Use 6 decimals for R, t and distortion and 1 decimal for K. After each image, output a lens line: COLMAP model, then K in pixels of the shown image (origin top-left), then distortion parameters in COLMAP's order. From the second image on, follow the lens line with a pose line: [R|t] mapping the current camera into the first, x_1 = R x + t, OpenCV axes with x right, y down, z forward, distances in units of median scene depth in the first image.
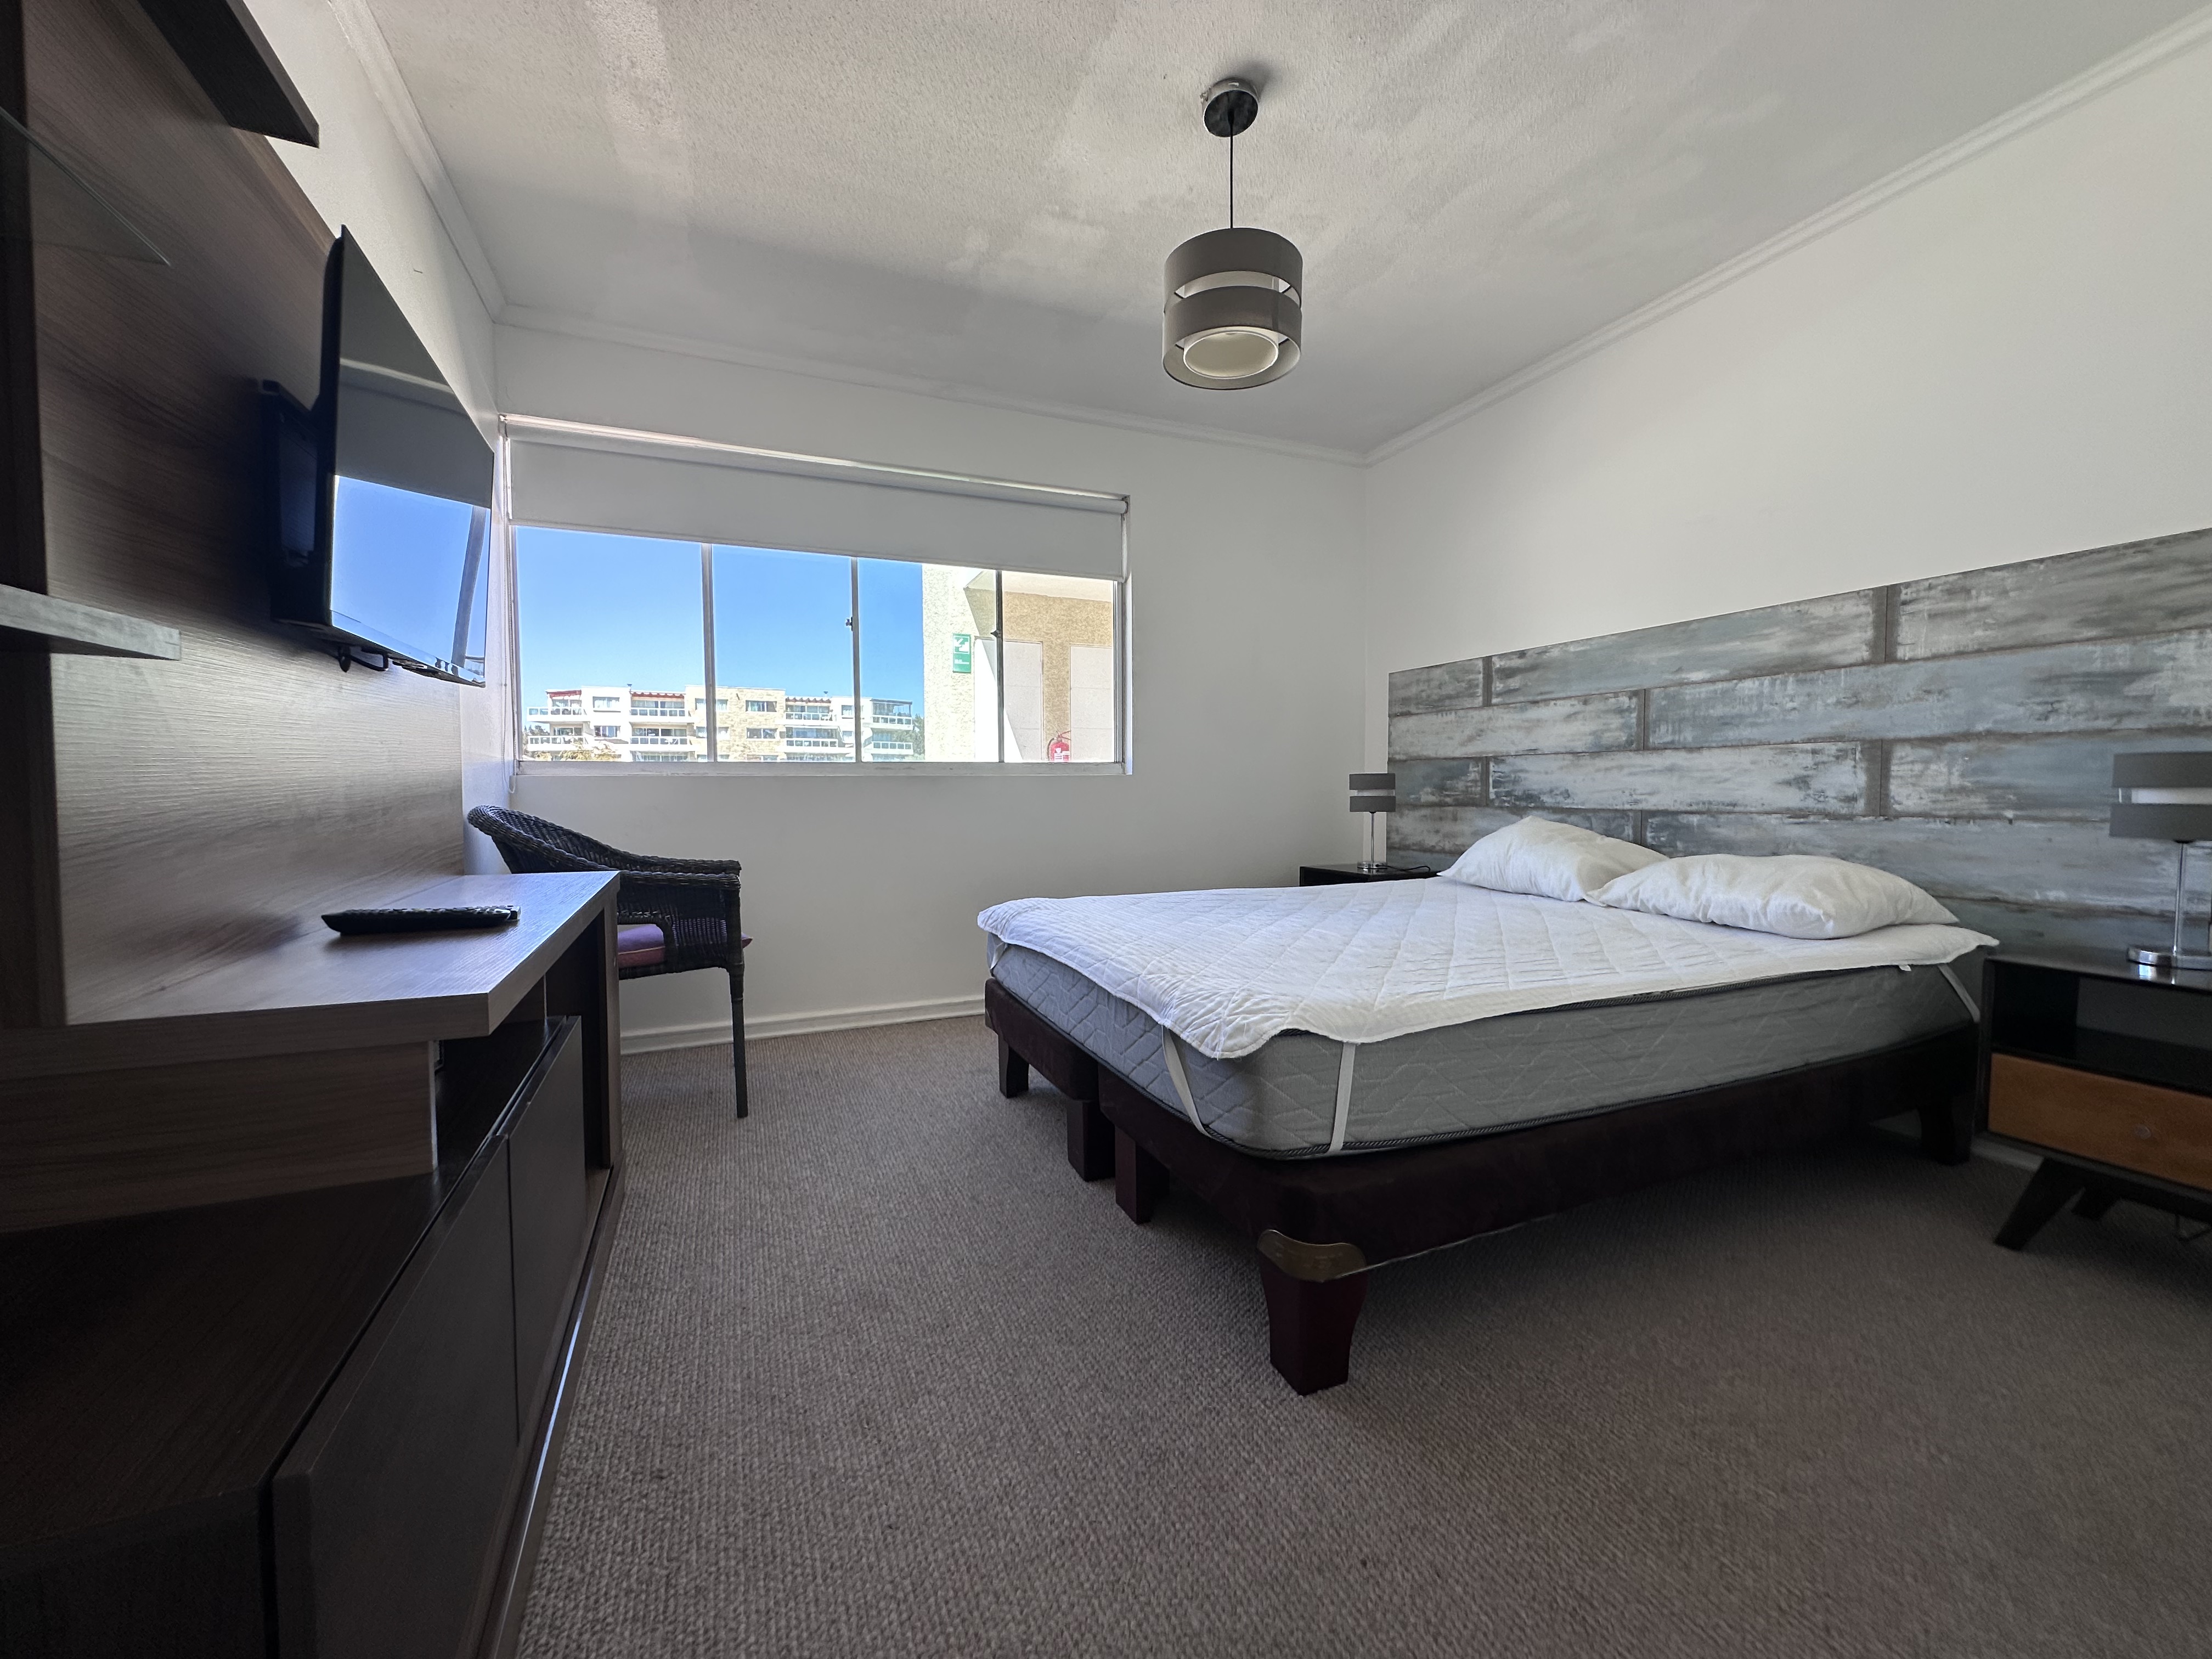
lens RADIAL K [[884.8, 0, 1103.6], [0, 884.8, 824.8], [0, 0, 1]] dist [-0.000257, -0.001037]
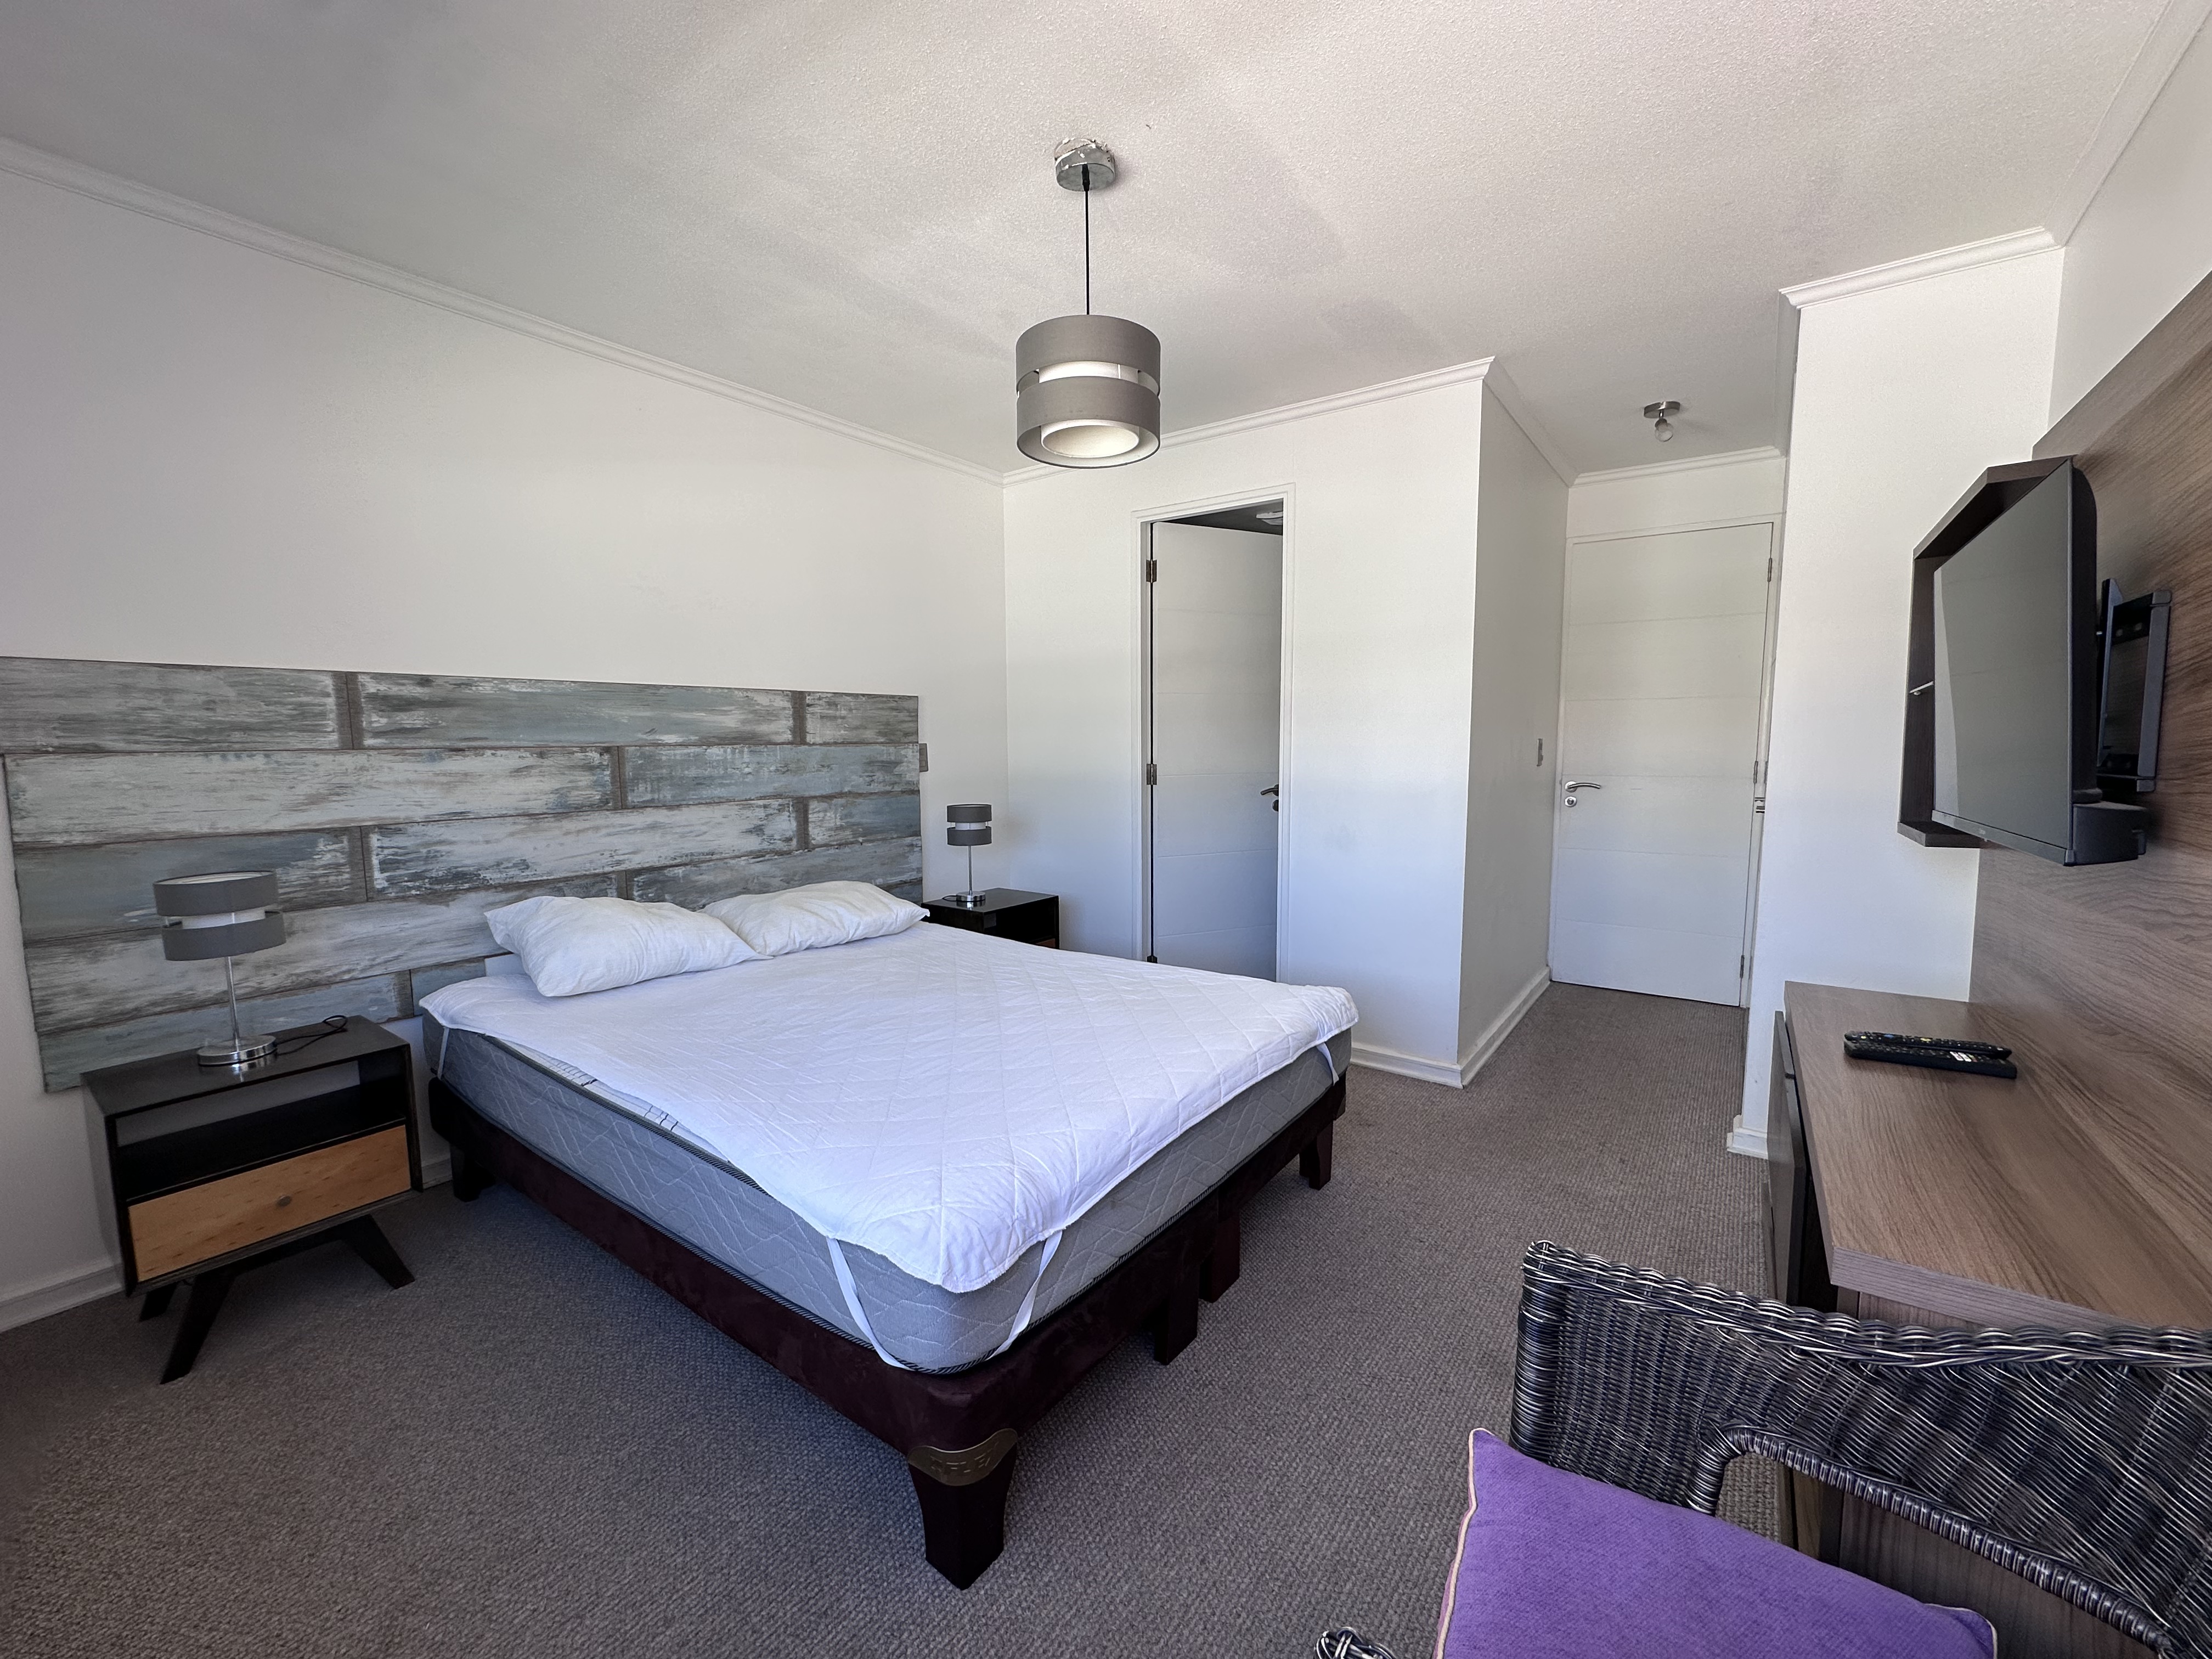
lens RADIAL K [[884.8, 0, 1107.5], [0, 884.8, 824.0], [0, 0, 1]] dist [-0.000257, -0.001037]
pose [[-0.510629, -0.077692, 0.856284, -0.513944], [0.044016, 0.992241, 0.116275, -0.163913], [-0.858674, 0.097064, -0.503248, 1.074253]]
